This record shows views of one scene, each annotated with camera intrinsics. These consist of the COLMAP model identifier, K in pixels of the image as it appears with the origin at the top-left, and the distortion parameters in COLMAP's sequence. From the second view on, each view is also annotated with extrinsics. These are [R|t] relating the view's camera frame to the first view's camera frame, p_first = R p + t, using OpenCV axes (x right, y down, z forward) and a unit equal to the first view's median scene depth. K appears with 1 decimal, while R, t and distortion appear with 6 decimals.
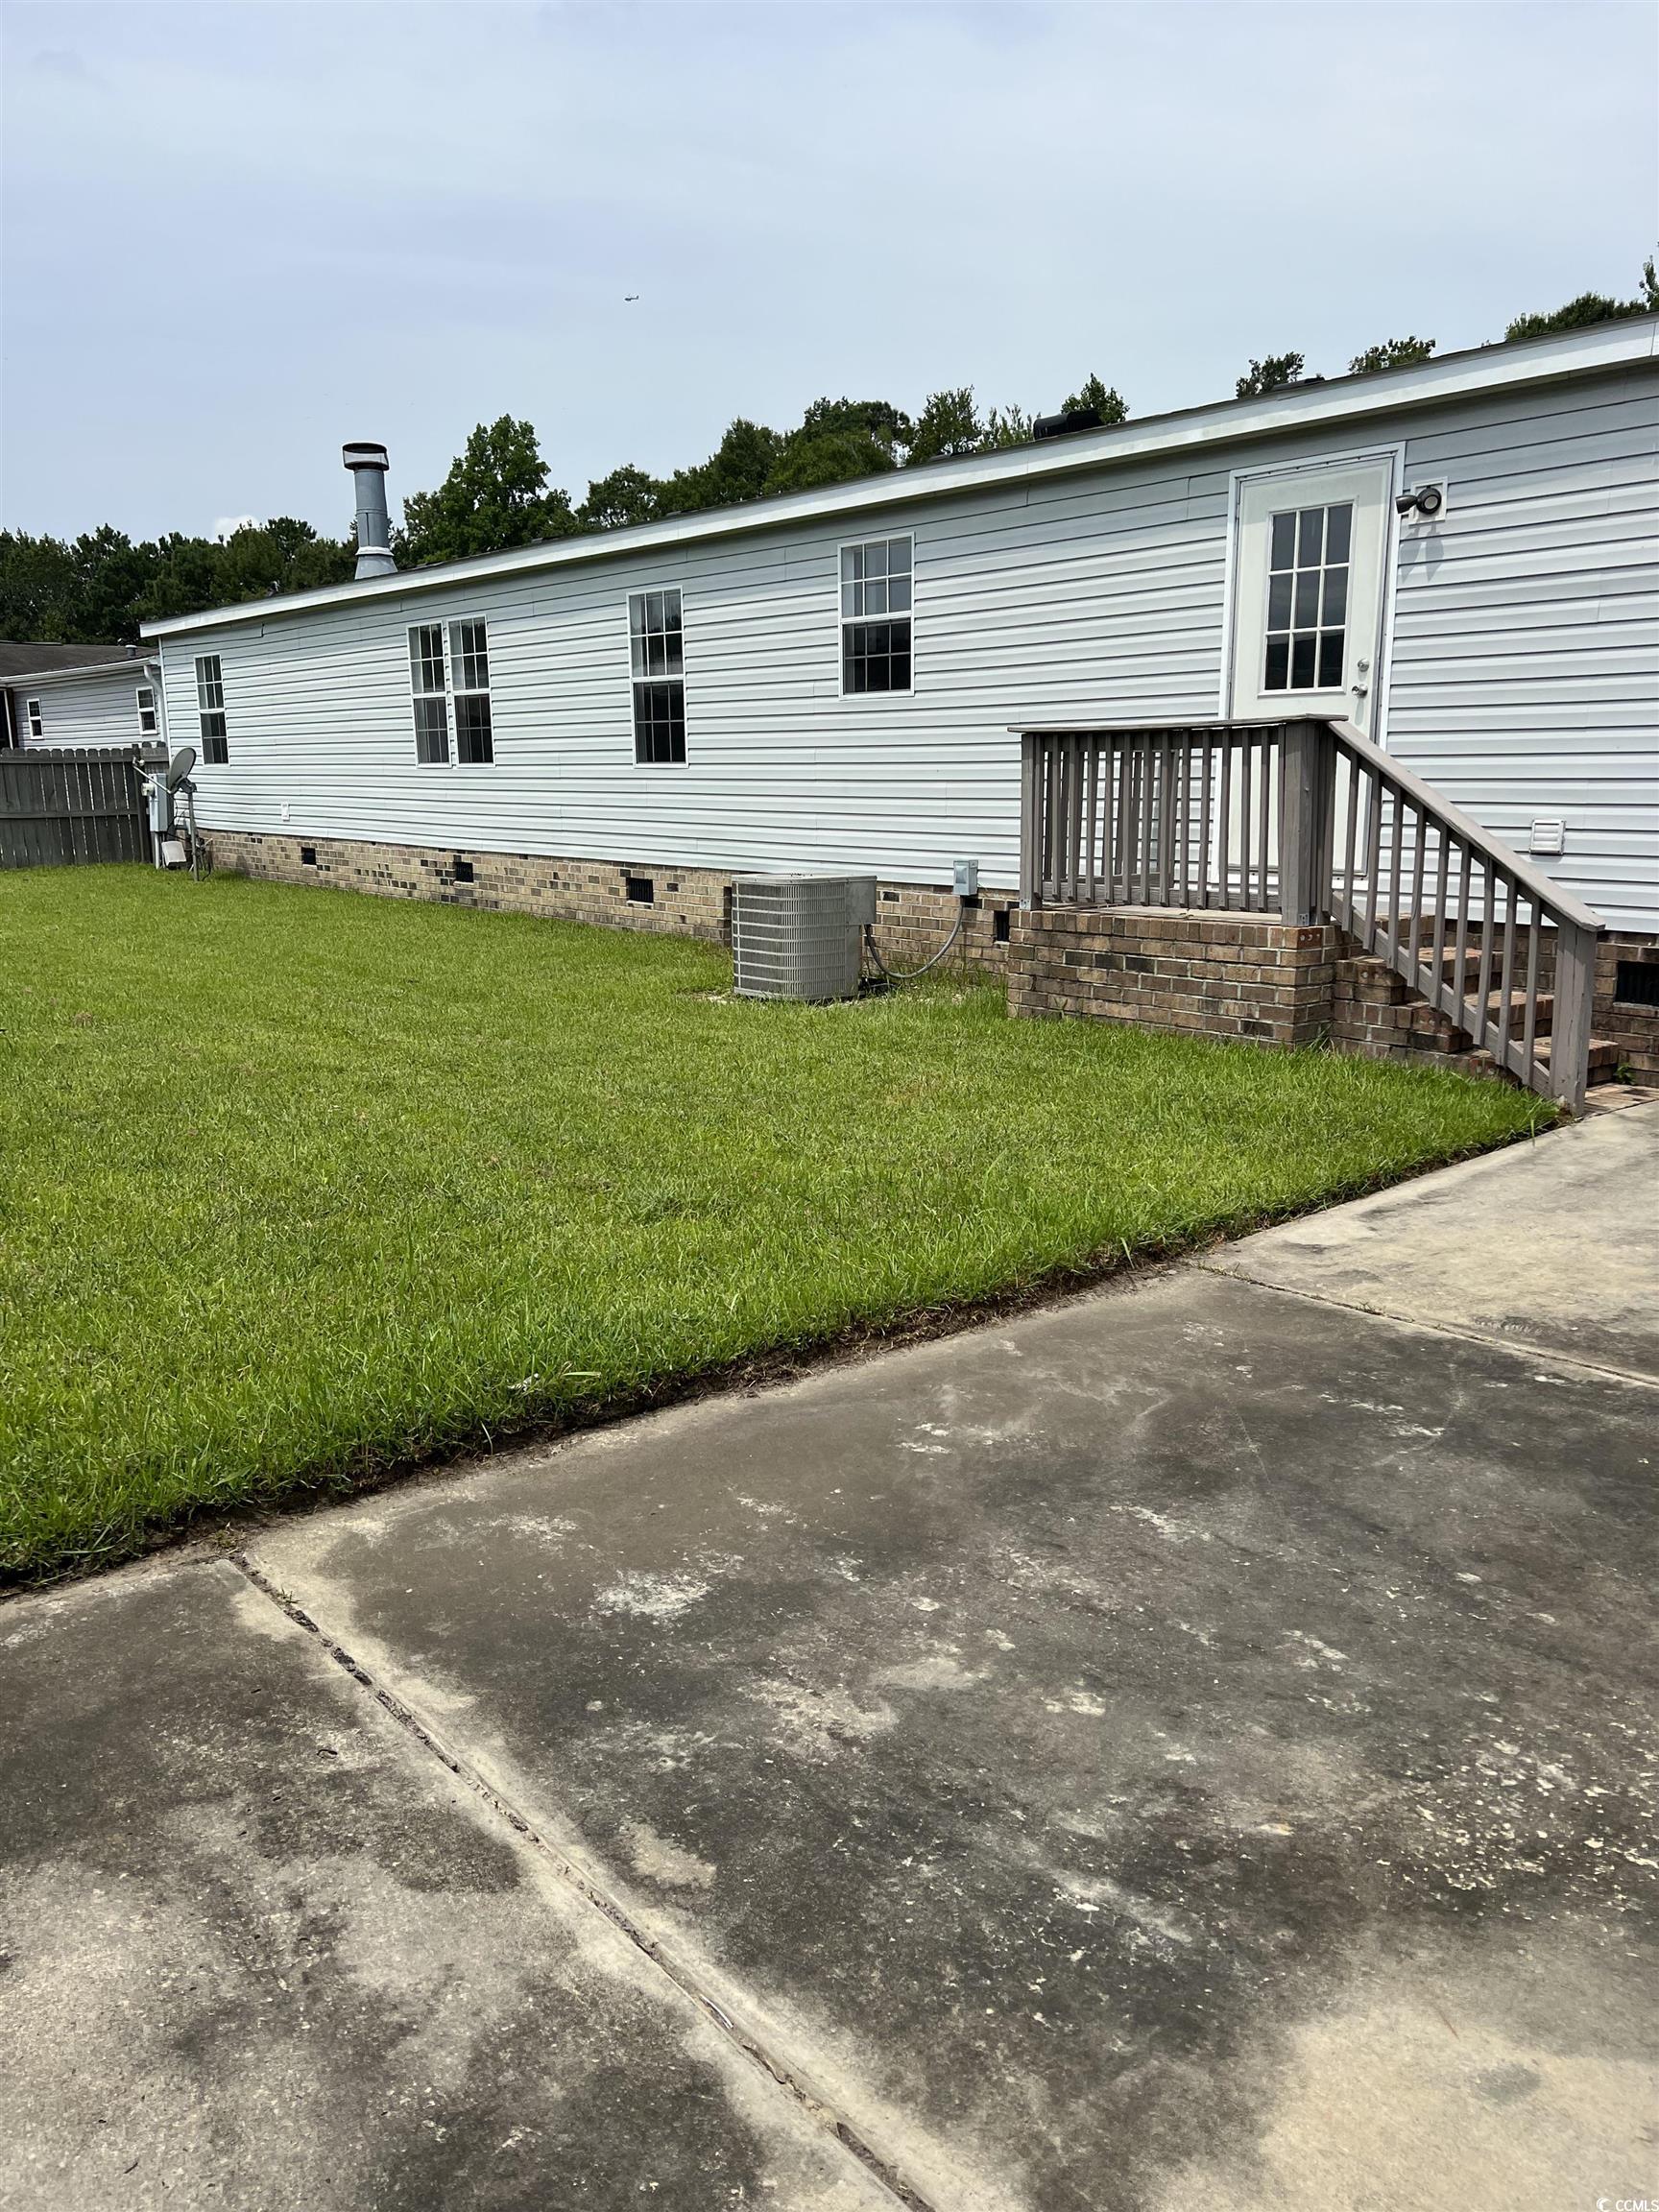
lens RADIAL K [[1628.3, 0, 863.8], [0, 1628.3, 1113.6], [0, 0, 1]] dist [0.108891, -0.221950]
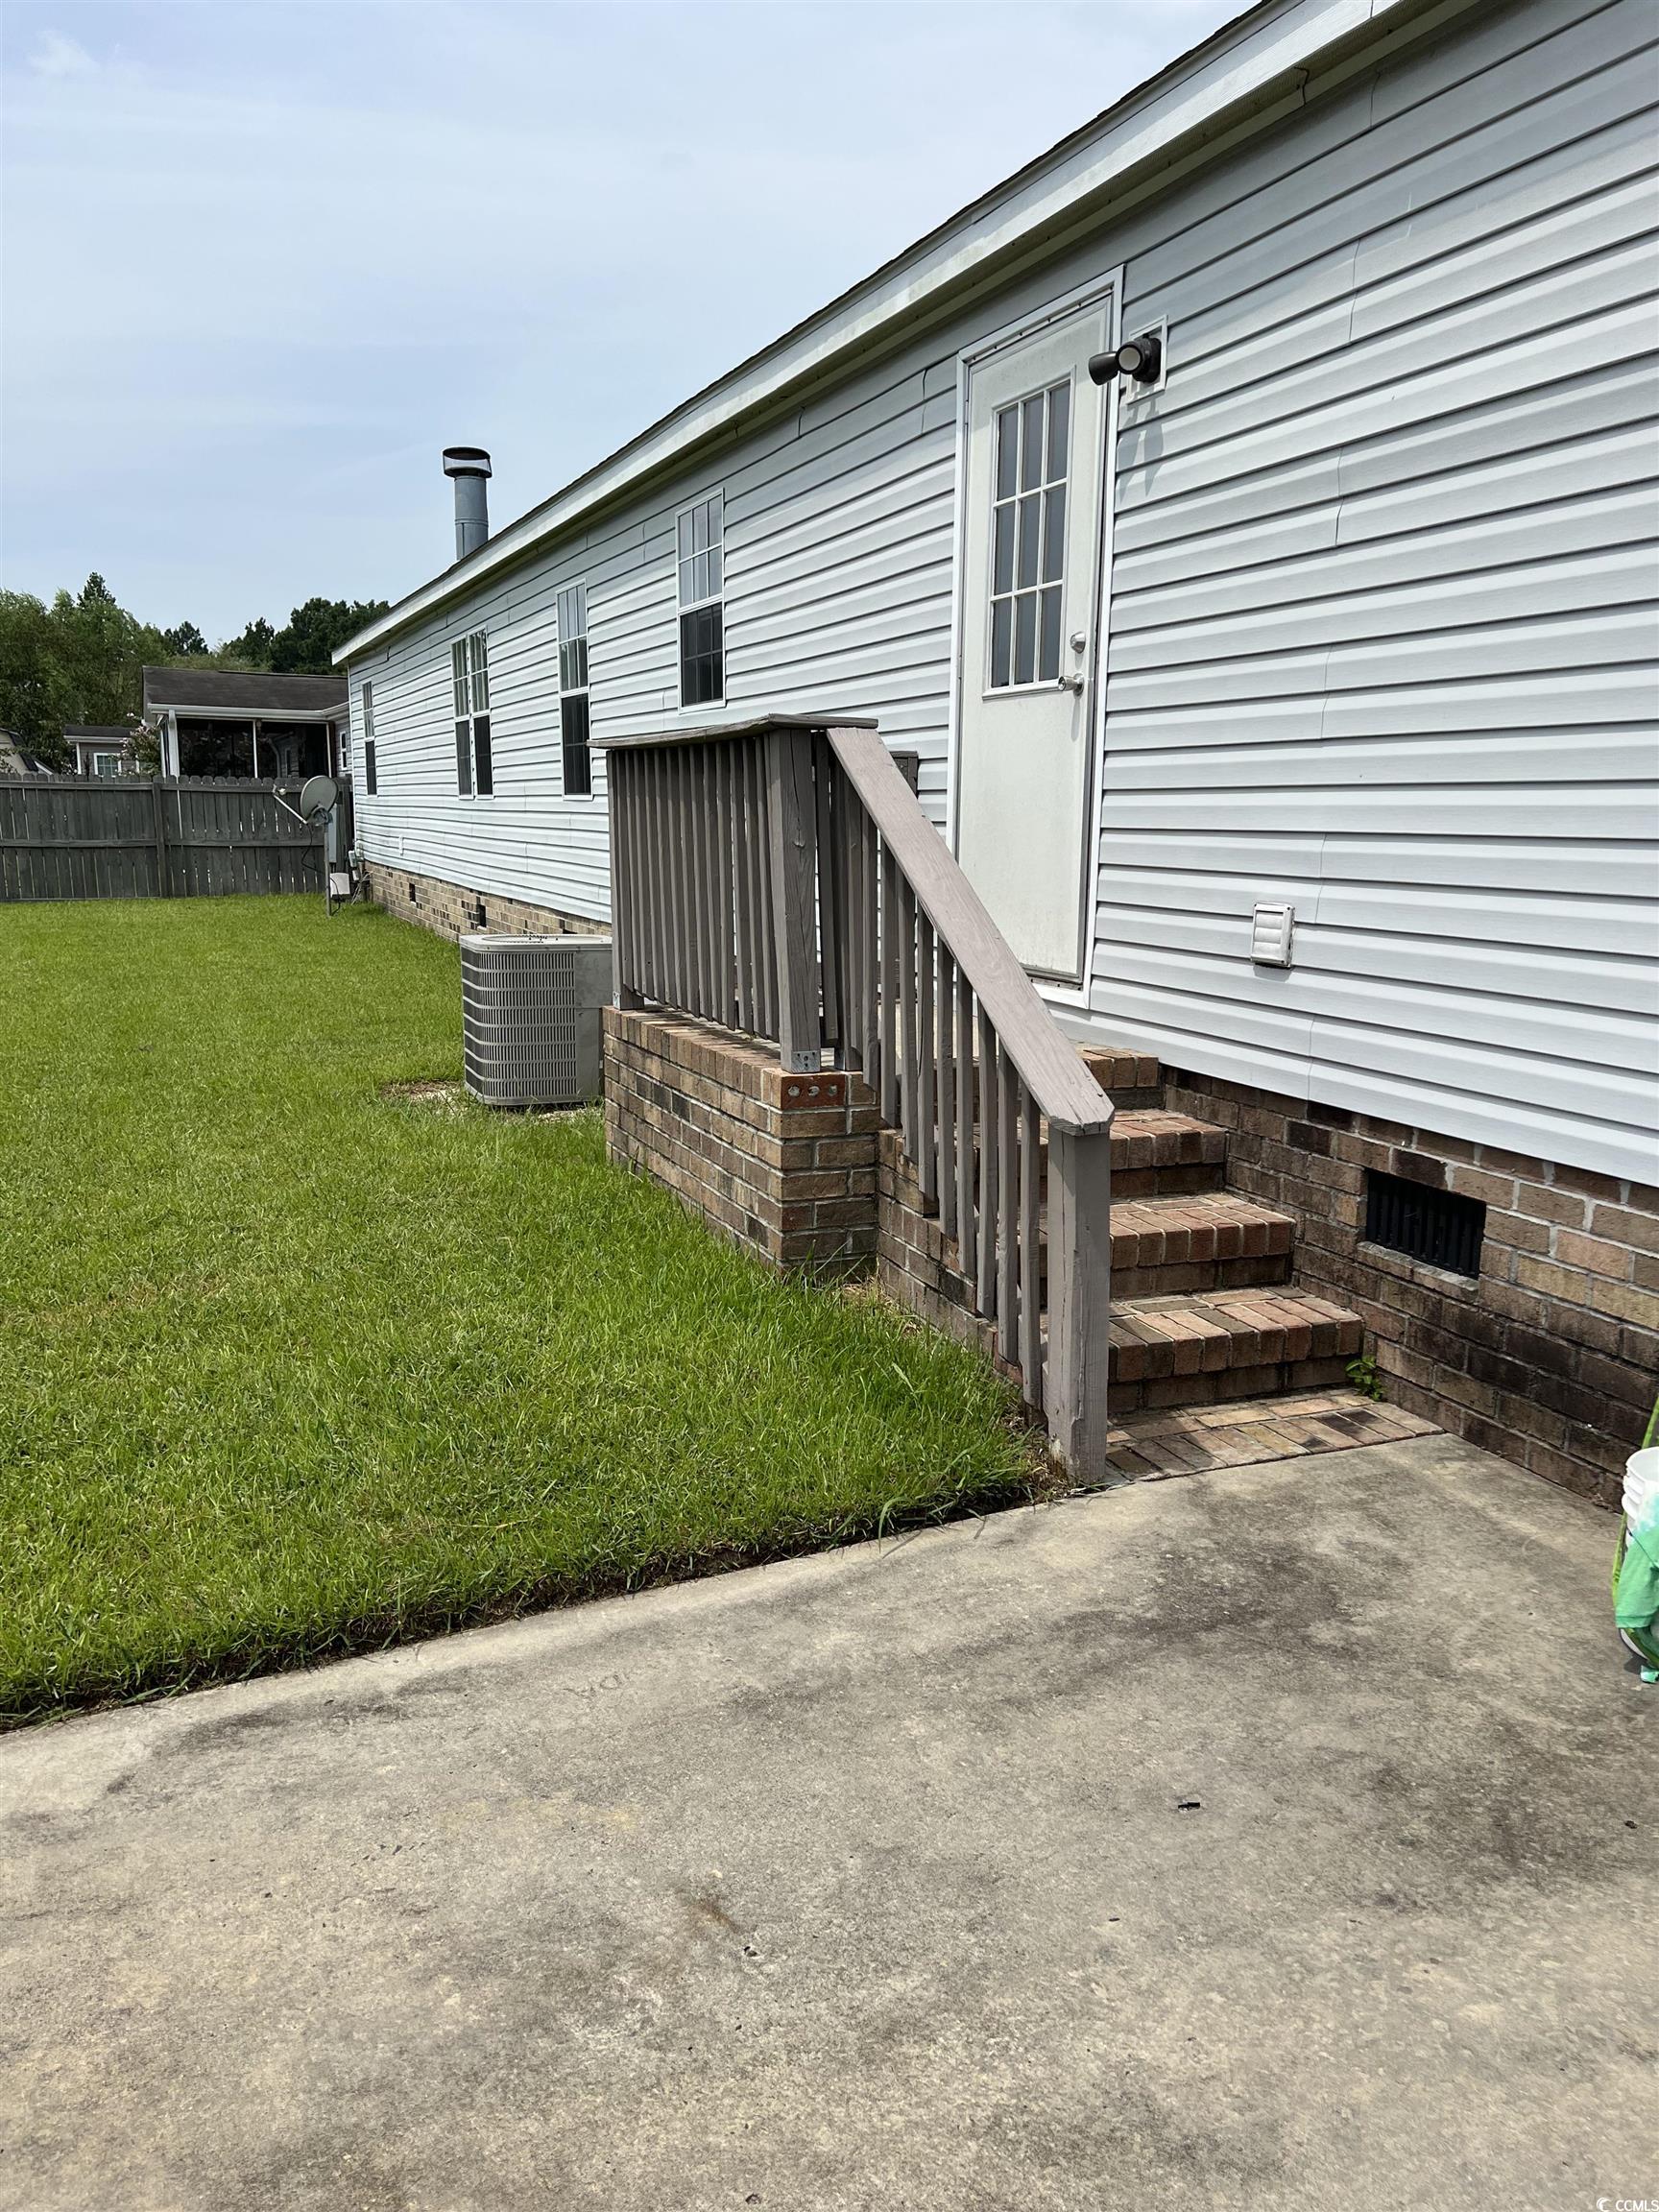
lens RADIAL K [[1663.7, 0, 829.5], [0, 1663.7, 1106.0], [0, 0, 1]] dist [0.042428, -0.032875]
pose [[0.954821, 0.061651, -0.290716, 0.254783], [-0.069711, 0.997415, -0.017440, -0.051674], [0.288889, 0.036918, 0.956650, 0.241103]]
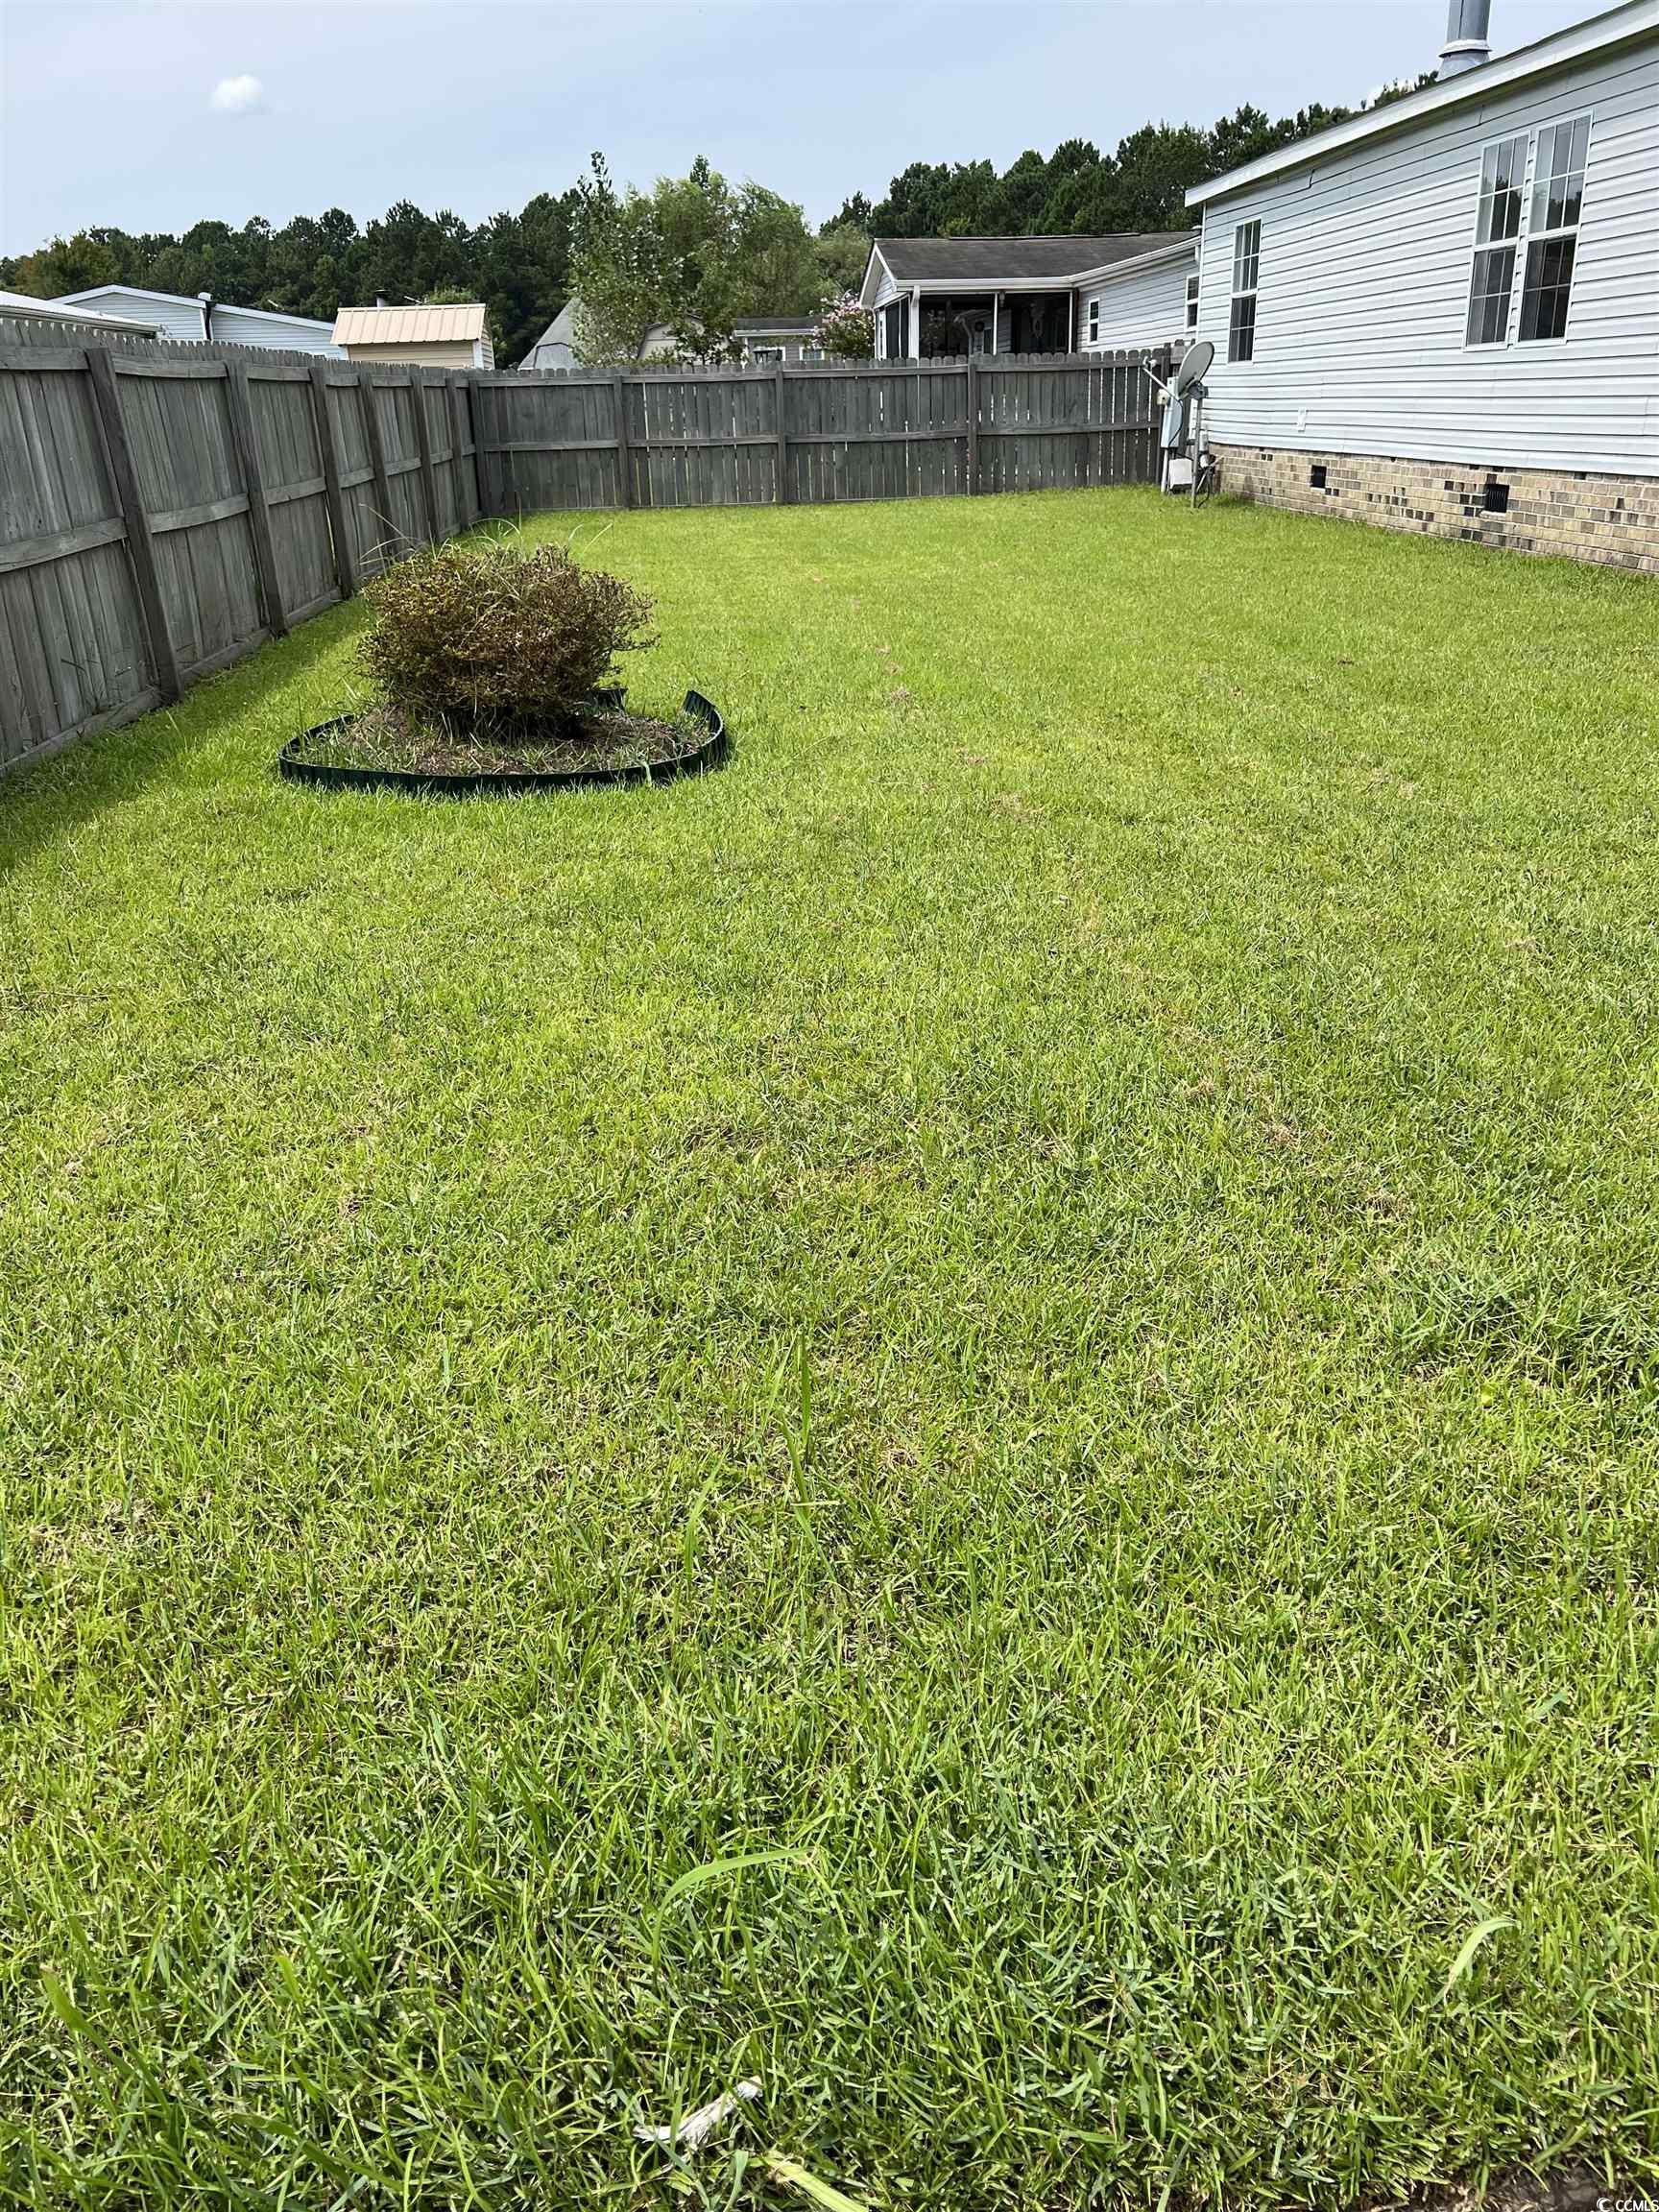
lens RADIAL K [[1663.7, 0, 829.5], [0, 1663.7, 1106.0], [0, 0, 1]] dist [0.042428, -0.032875]
pose [[0.808366, 0.208169, -0.550646, -0.012361], [-0.091881, 0.968542, 0.231267, -0.034590], [0.581466, -0.136354, 0.802063, 0.212820]]
